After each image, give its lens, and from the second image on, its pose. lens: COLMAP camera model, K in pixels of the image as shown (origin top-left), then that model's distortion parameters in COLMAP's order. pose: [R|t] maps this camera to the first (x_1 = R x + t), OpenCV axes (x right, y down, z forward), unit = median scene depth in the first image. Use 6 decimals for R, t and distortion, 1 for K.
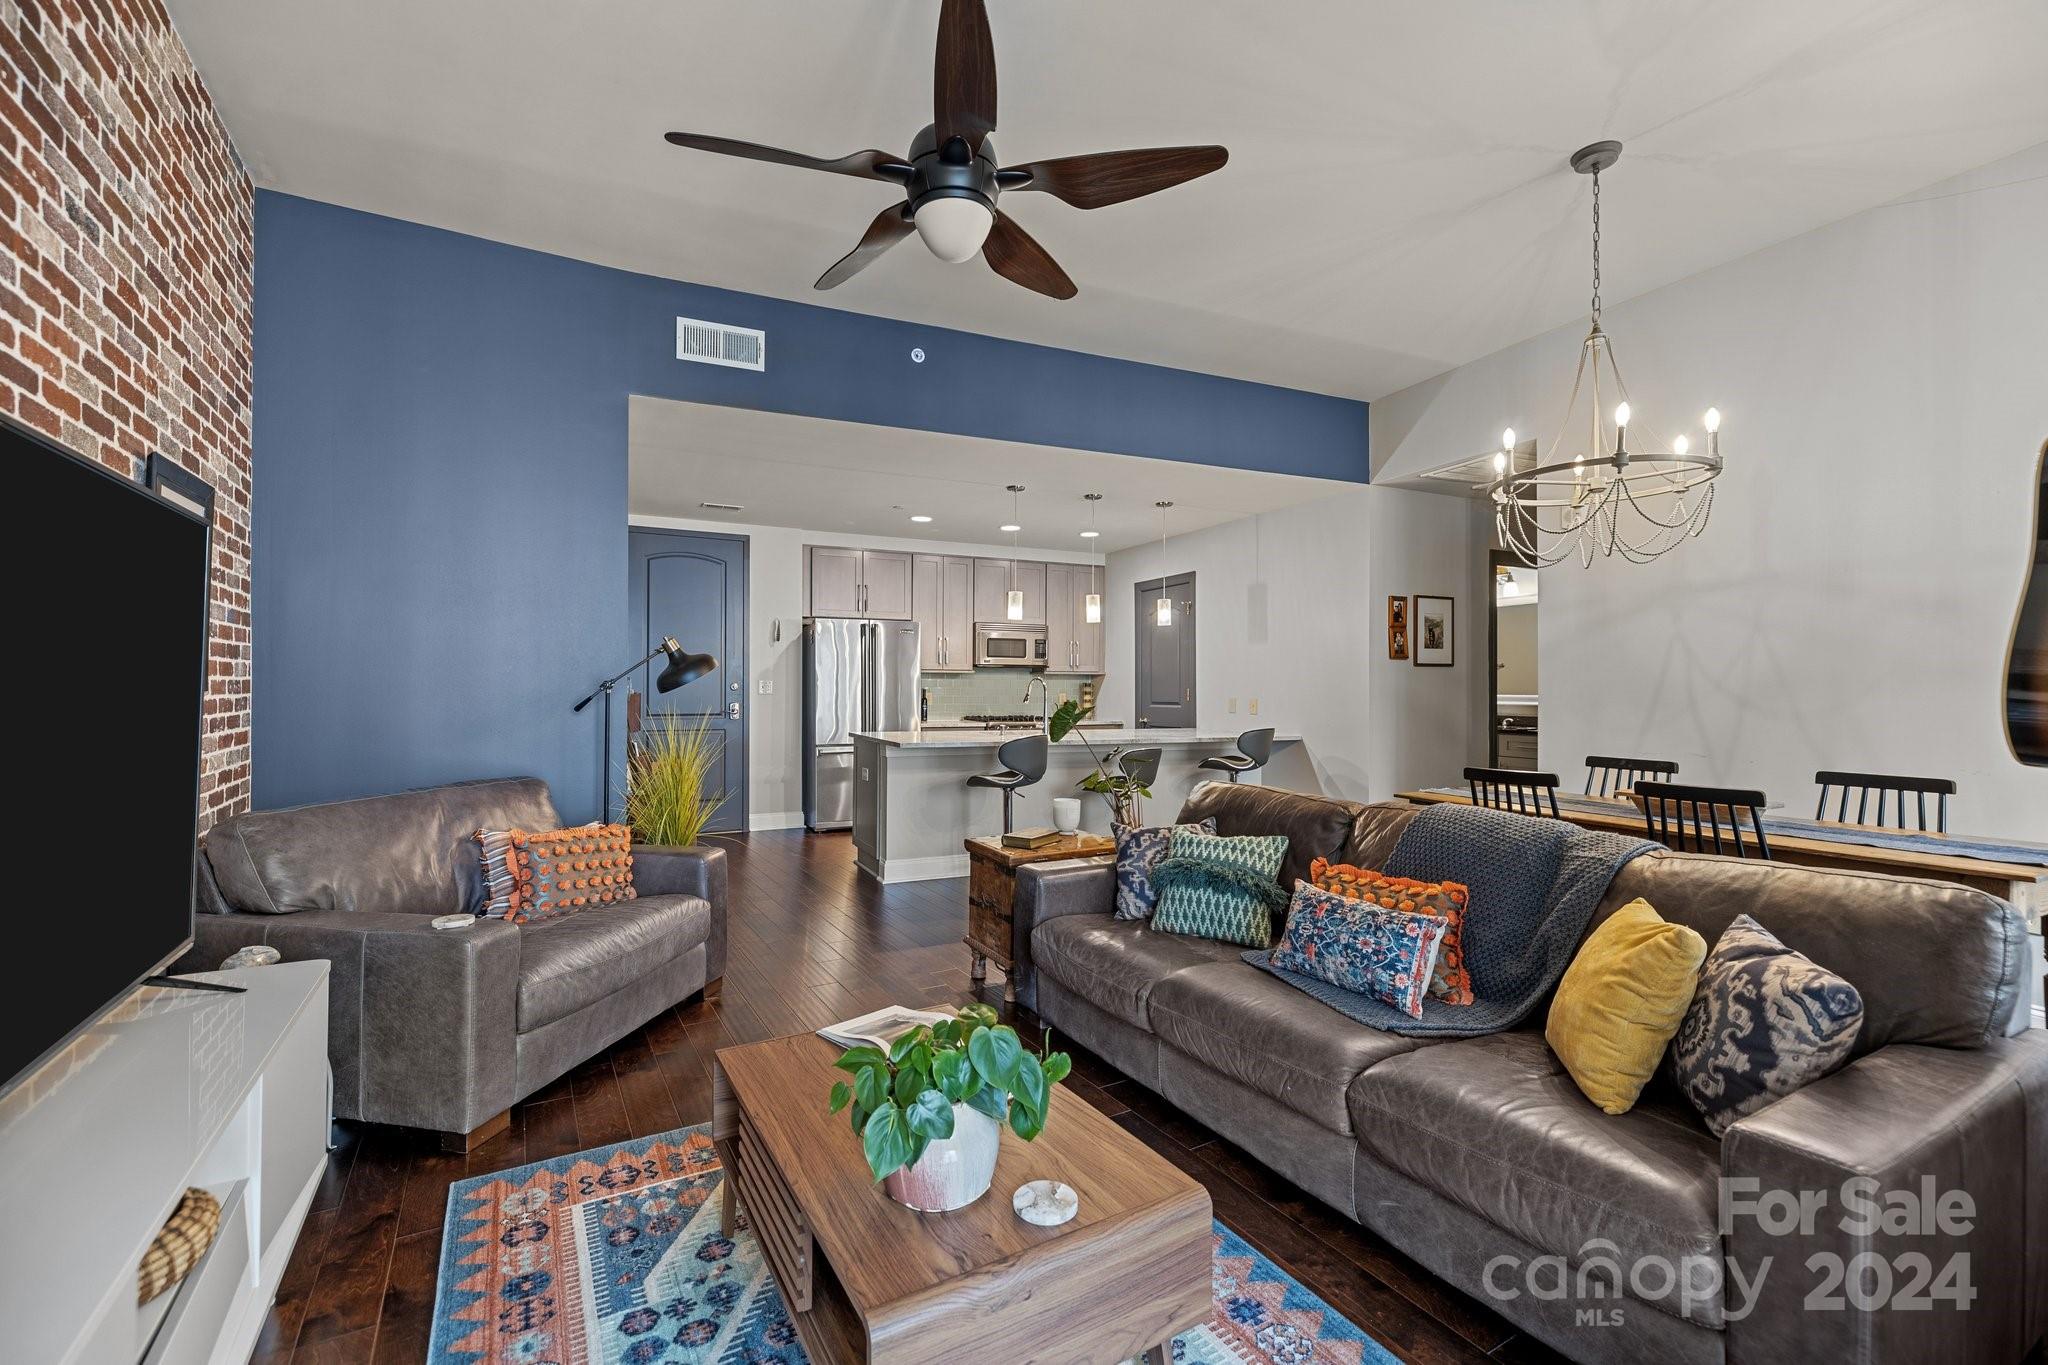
lens RADIAL K [[872.9, 0, 1025.8], [0, 872.9, 695.8], [0, 0, 1]] dist [0.002799, -0.001365]
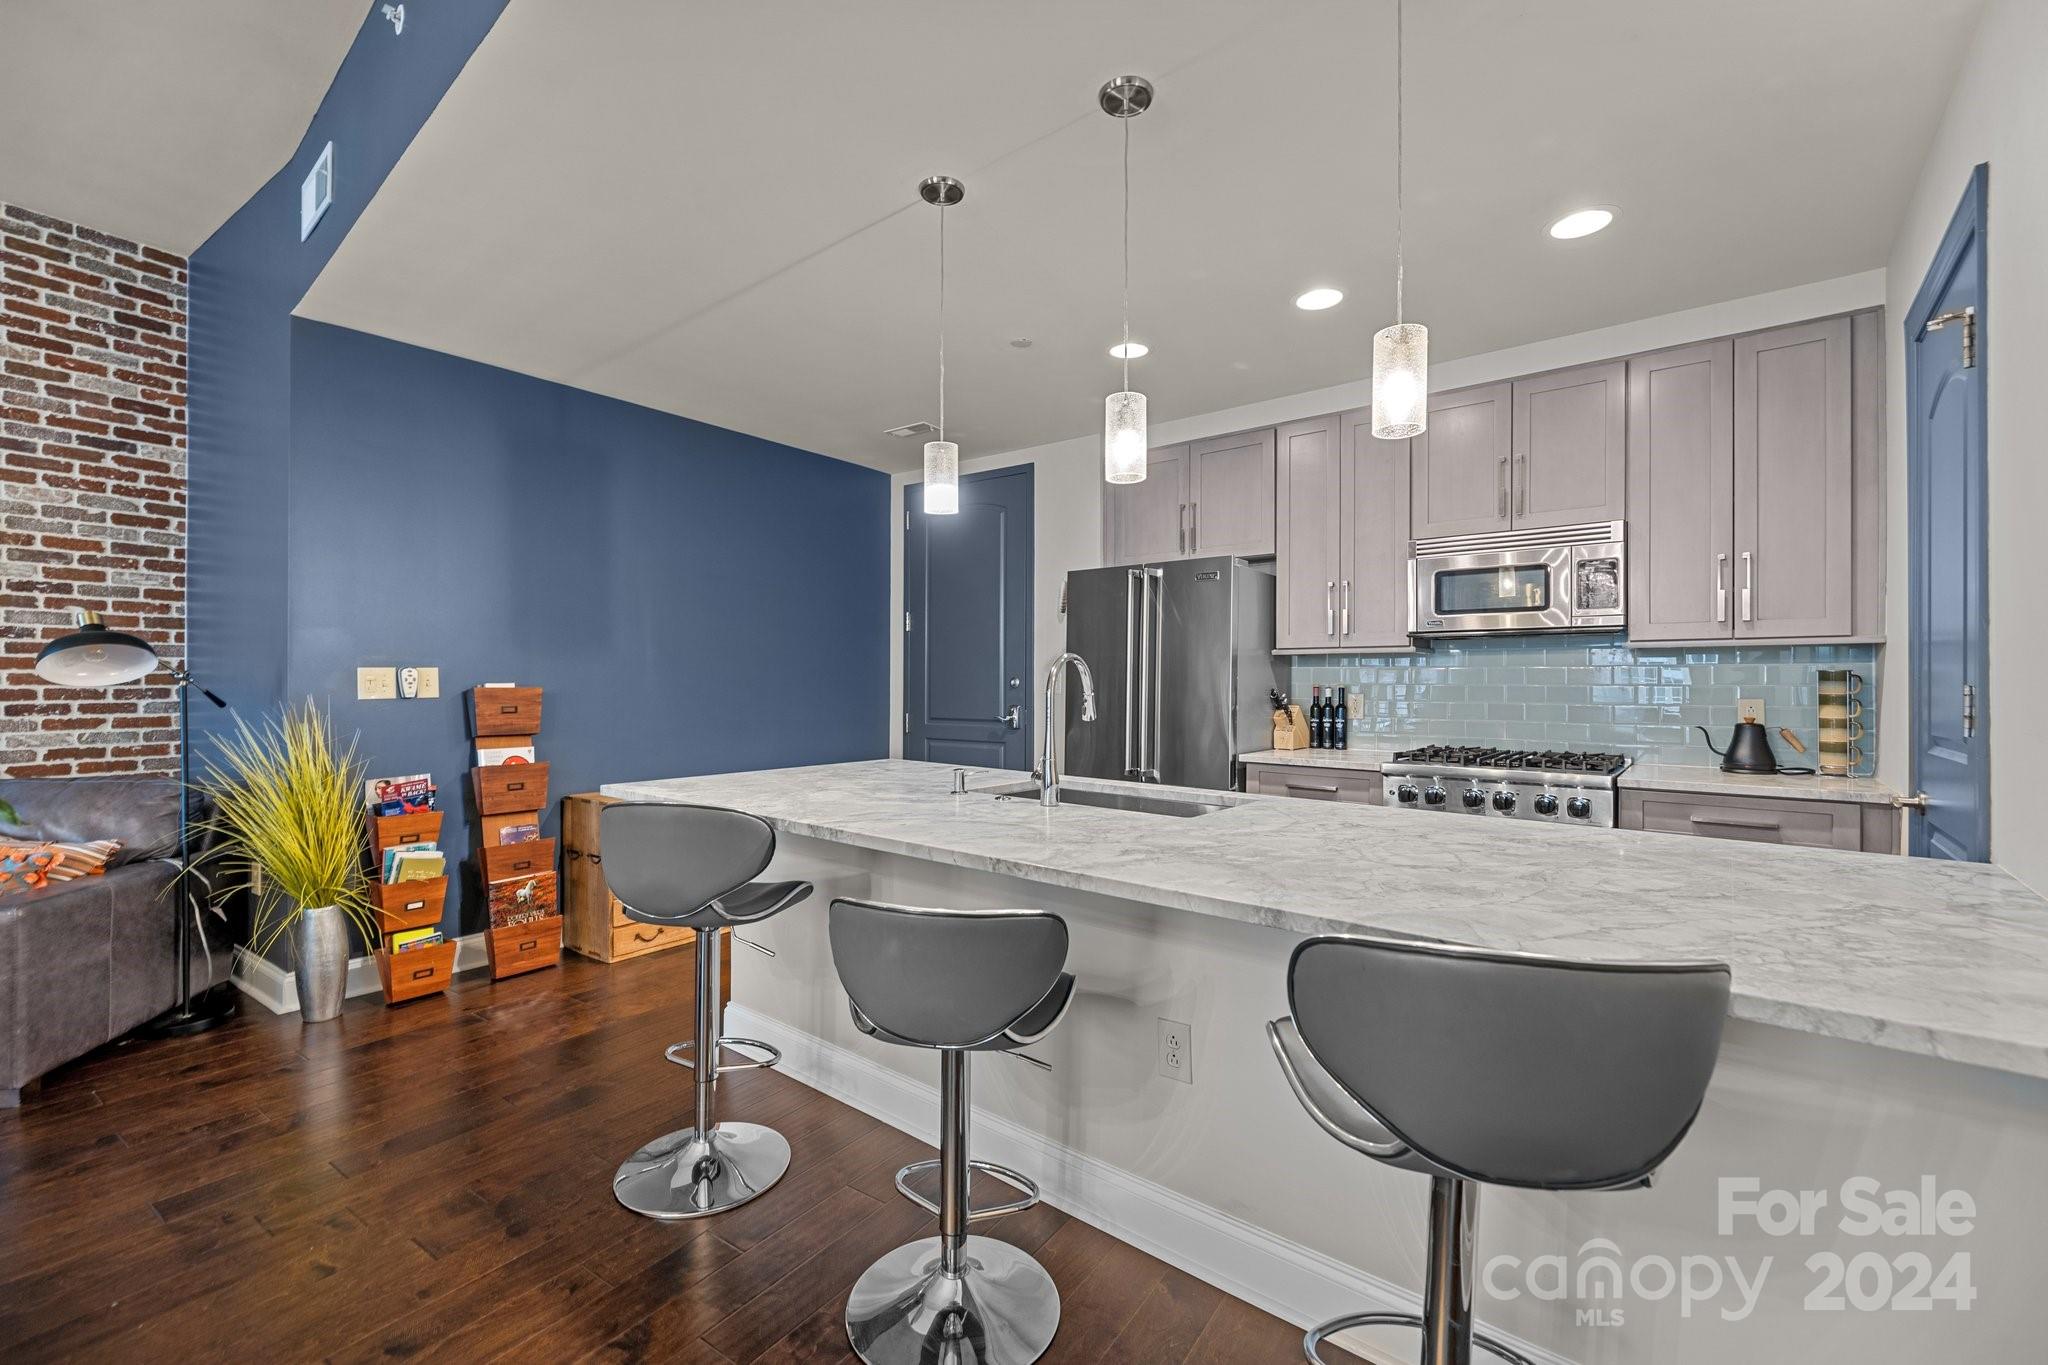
lens RADIAL K [[872.9, 0, 1016.3], [0, 872.9, 682.8], [0, 0, 1]] dist [0.002799, -0.001365]
pose [[0.419449, -0.002143, -0.907776, 0.294546], [-0.008252, 0.999947, -0.006173, -0.005963], [0.907741, 0.010080, 0.419409, 0.679557]]
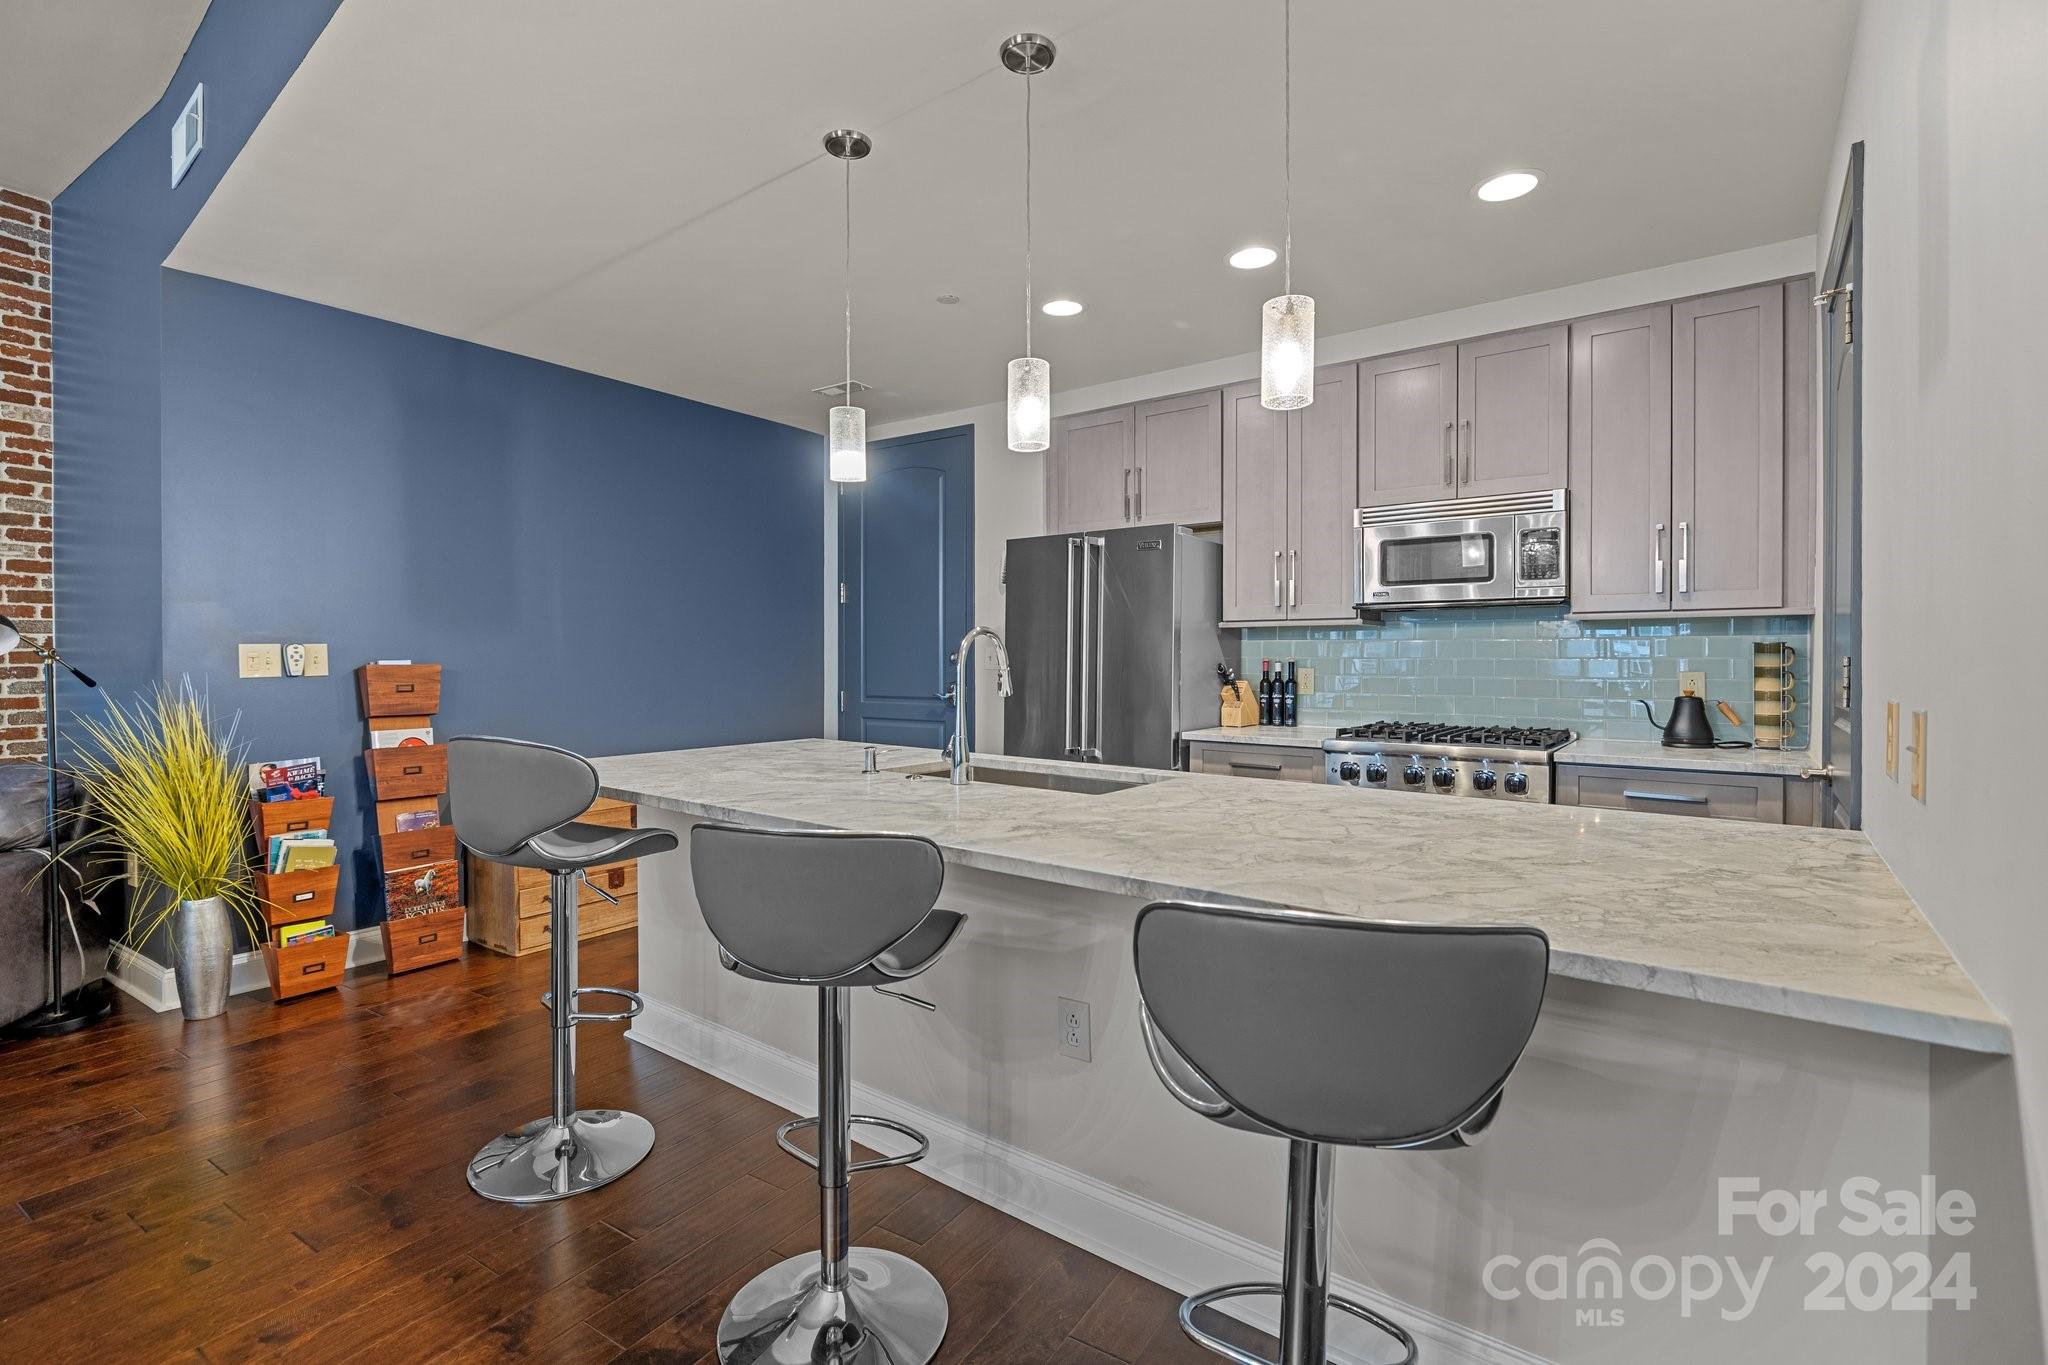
lens RADIAL K [[946.1, 0, 1013.1], [0, 946.1, 669.5], [0, 0, 1]] dist [-0.009170, 0.001454]
pose [[0.447073, 0.006772, -0.894472, 0.316683], [-0.004592, 0.999976, 0.005276, -0.005587], [0.894486, 0.001749, 0.447093, 0.691551]]
